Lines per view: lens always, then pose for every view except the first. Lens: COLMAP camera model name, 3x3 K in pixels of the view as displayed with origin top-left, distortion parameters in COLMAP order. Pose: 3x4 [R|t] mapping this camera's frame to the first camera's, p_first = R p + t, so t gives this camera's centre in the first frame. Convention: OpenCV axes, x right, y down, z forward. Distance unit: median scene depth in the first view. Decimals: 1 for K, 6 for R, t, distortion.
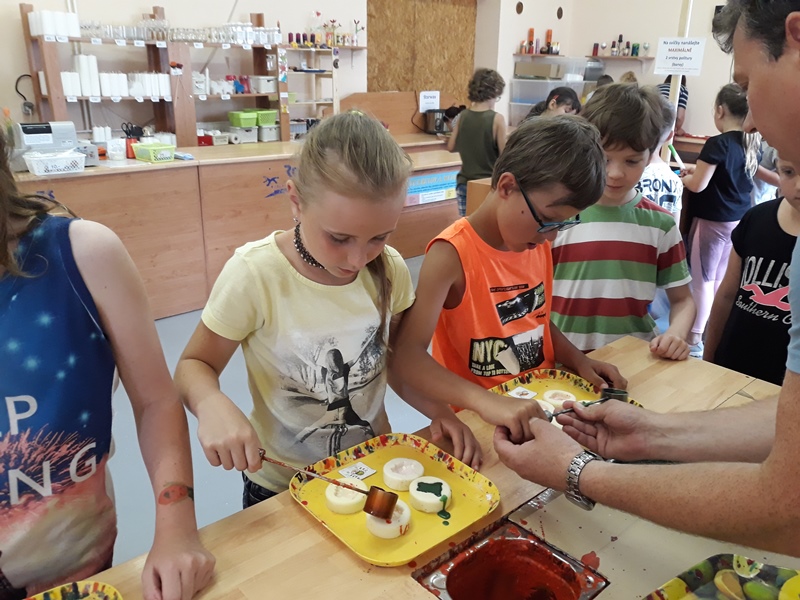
lens RADIAL K [[668.9, 0, 402.8], [0, 668.9, 301.4], [0, 0, 1]] dist [-0.024652, 0.035481]
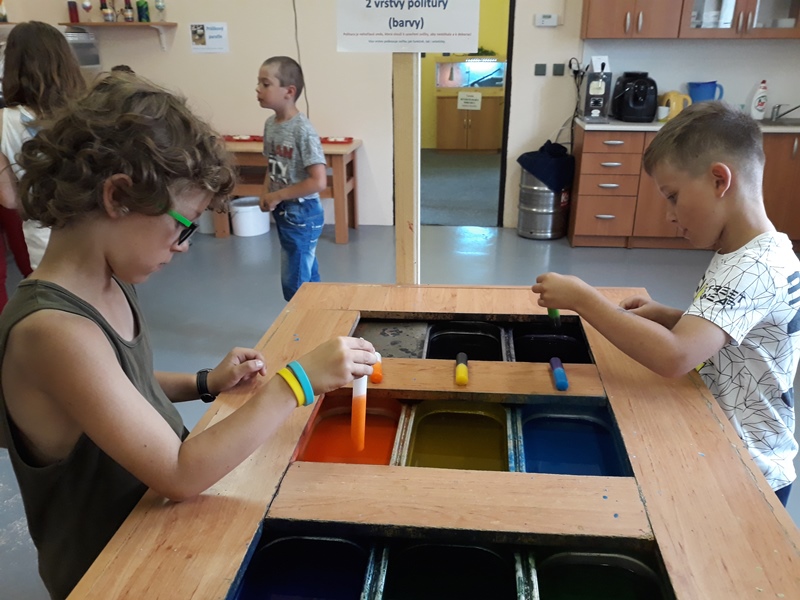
lens RADIAL K [[668.9, 0, 397.3], [0, 668.9, 301.8], [0, 0, 1]] dist [-0.024652, 0.035481]
pose [[0.757447, -0.261194, 0.598375, 0.117717], [0.241048, 0.963617, 0.115496, -0.178016], [-0.606771, 0.056755, 0.792848, 0.513669]]
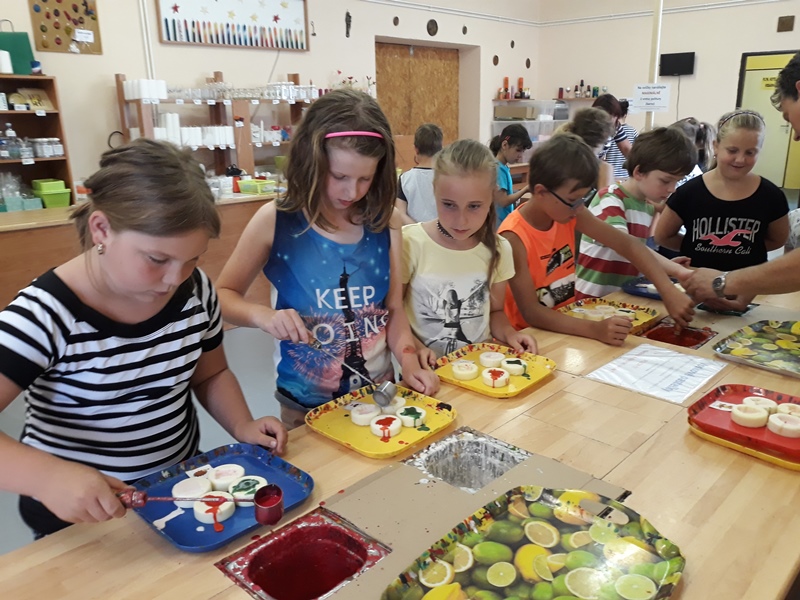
lens RADIAL K [[668.9, 0, 408.9], [0, 668.9, 304.4], [0, 0, 1]] dist [-0.024652, 0.035481]
pose [[0.995305, -0.058826, 0.076864, -0.118728], [0.063363, 0.996305, -0.057974, 0.053316], [-0.073170, 0.062572, 0.995355, -0.155949]]
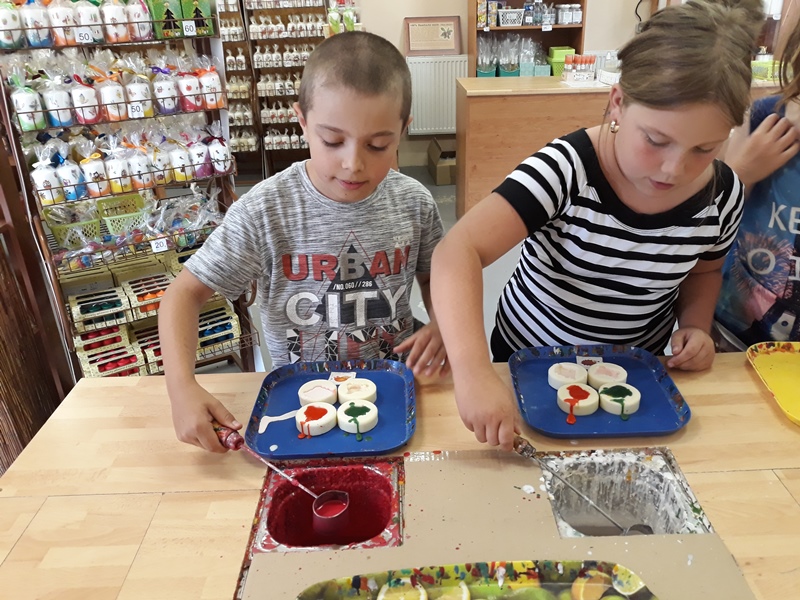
lens RADIAL K [[668.9, 0, 404.9], [0, 668.9, 294.7], [0, 0, 1]] dist [-0.024652, 0.035481]
pose [[0.753552, 0.238120, -0.612747, -0.047920], [-0.179808, 0.971206, 0.156295, 0.033916], [0.632320, -0.007600, 0.774670, -0.099474]]
